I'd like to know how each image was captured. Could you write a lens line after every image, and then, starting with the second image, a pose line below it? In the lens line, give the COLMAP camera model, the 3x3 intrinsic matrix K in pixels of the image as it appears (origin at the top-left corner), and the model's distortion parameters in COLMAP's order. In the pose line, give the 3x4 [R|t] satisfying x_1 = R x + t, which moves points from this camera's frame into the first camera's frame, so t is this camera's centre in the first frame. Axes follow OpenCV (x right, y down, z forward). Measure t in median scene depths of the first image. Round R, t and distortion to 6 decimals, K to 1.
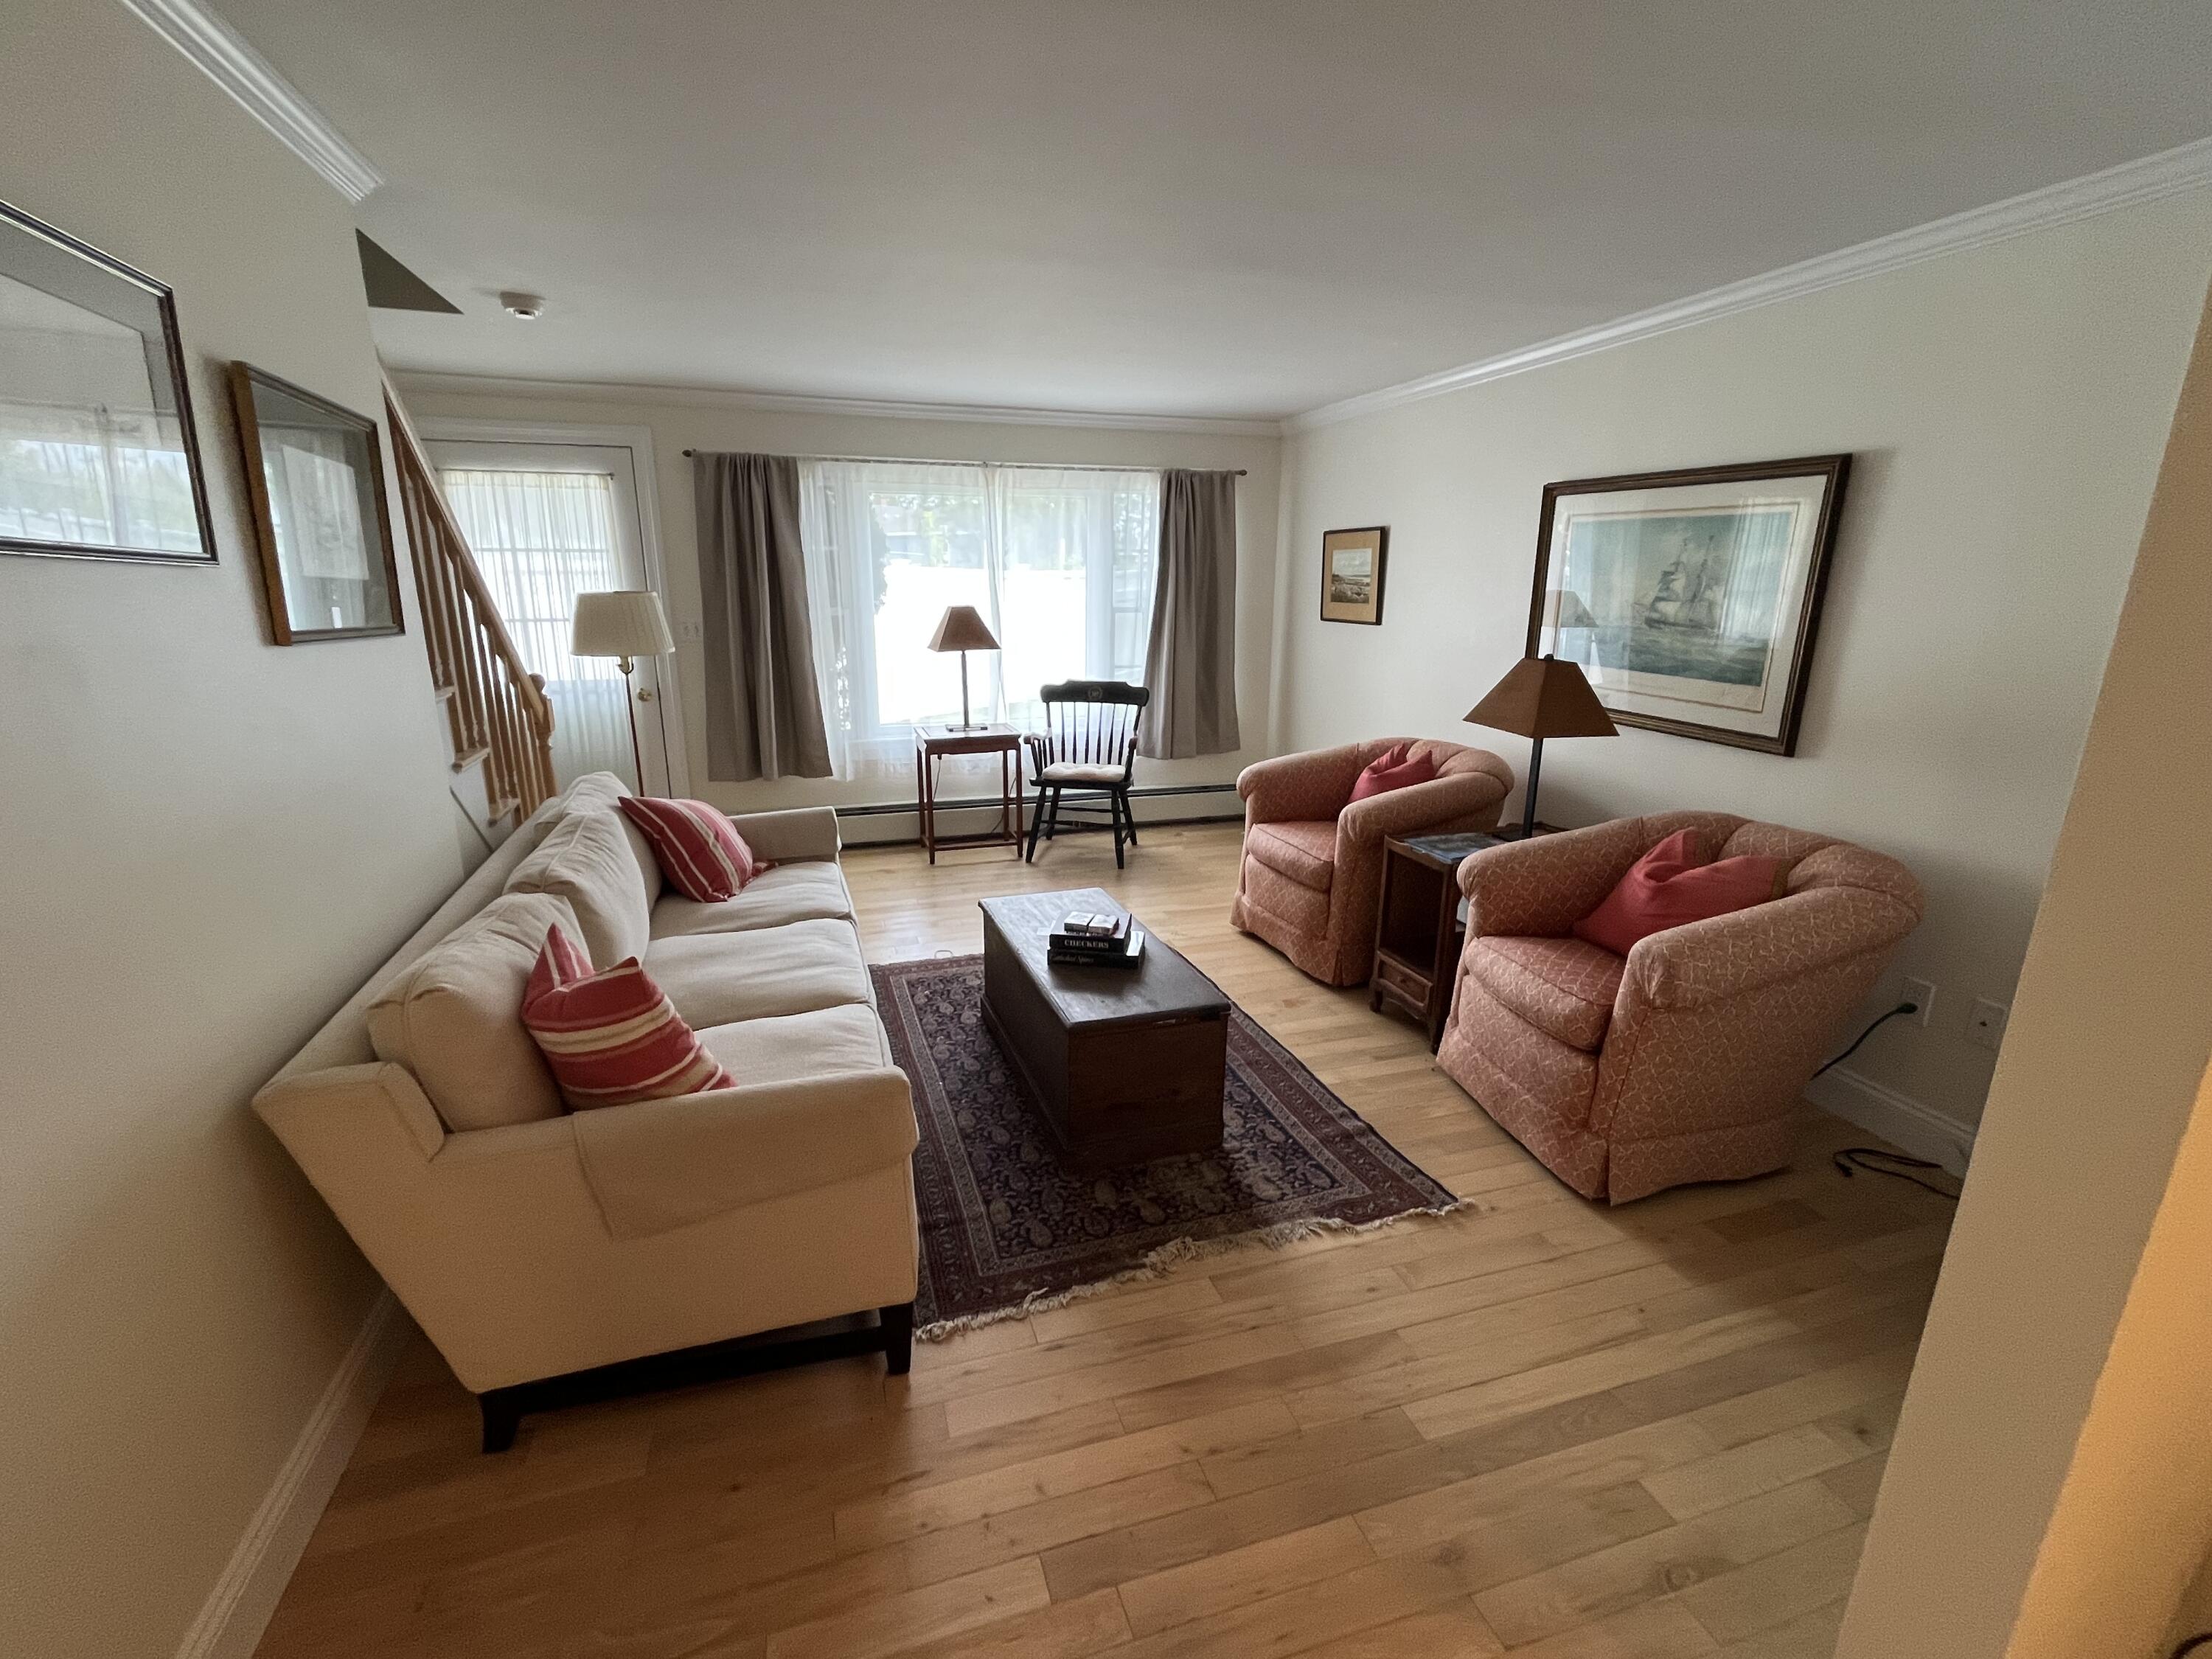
lens RADIAL K [[964.8, 0, 1091.2], [0, 964.8, 830.6], [0, 0, 1]] dist [-0.003183, -0.000107]
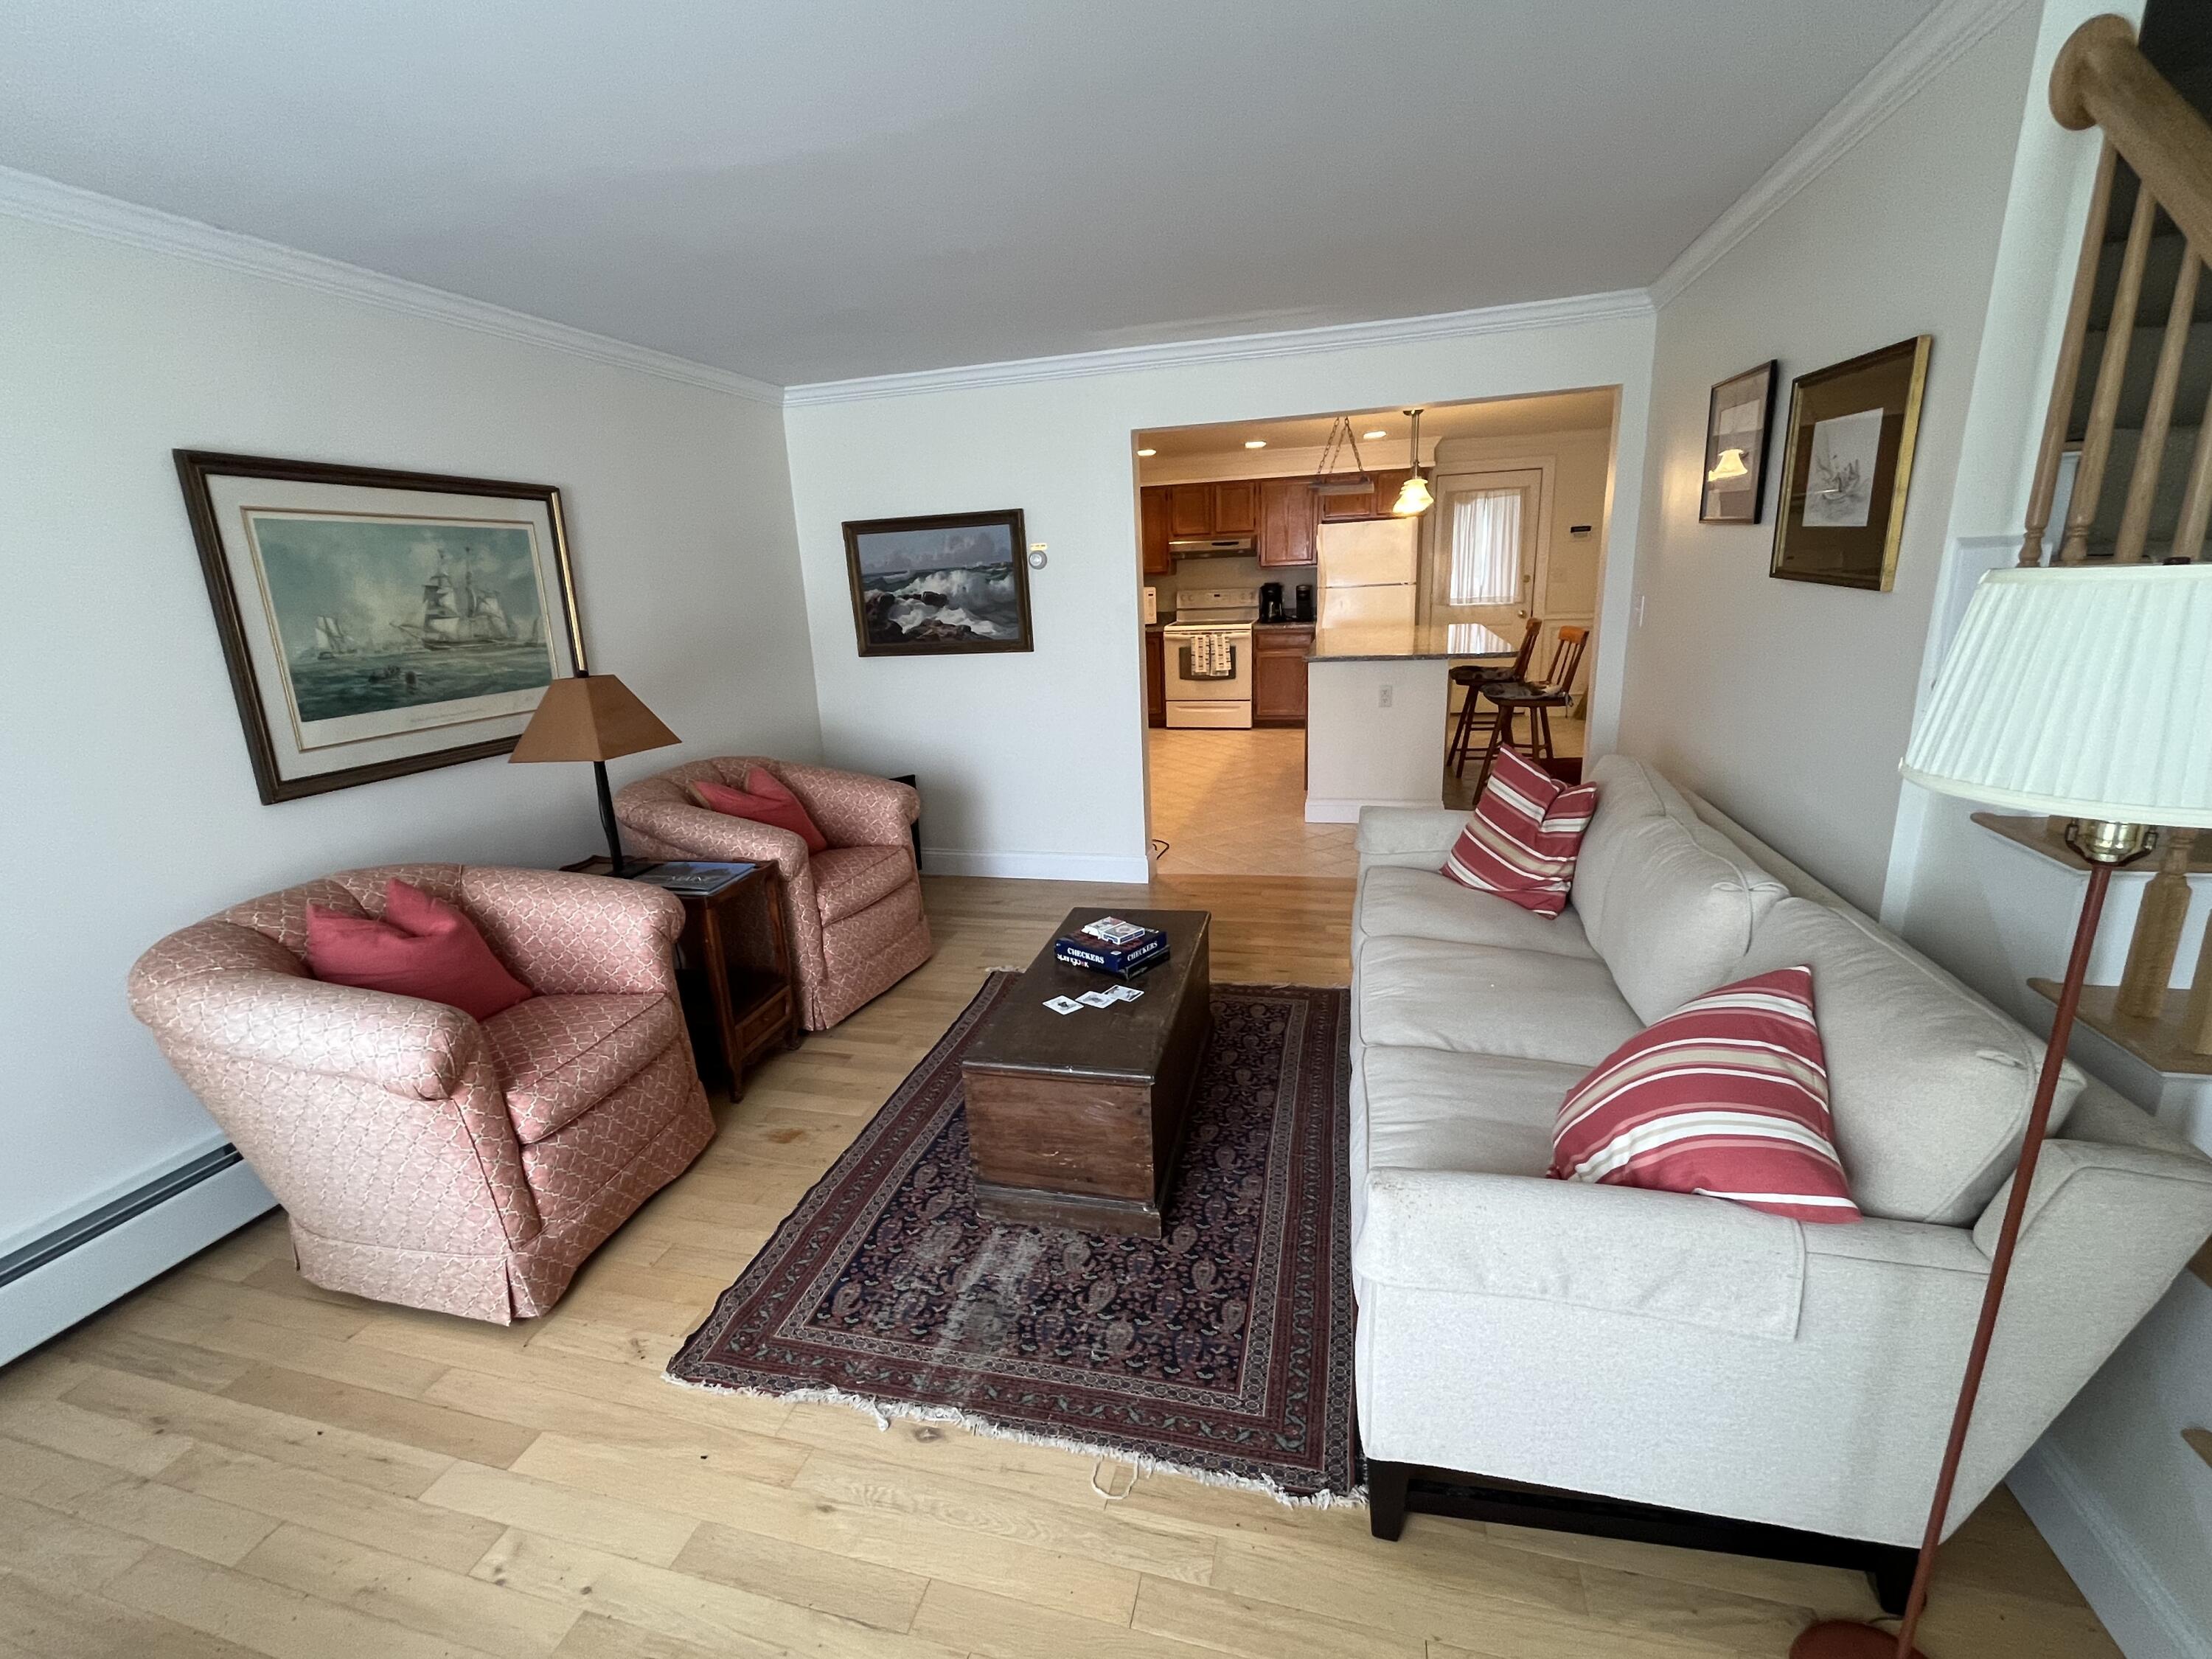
lens RADIAL K [[964.8, 0, 1091.2], [0, 964.8, 830.6], [0, 0, 1]] dist [-0.003183, -0.000107]
pose [[-0.842303, -0.108577, 0.527955, -0.412729], [0.175537, 0.870845, 0.459146, -0.377626], [-0.509620, 0.479416, -0.714456, 1.449028]]
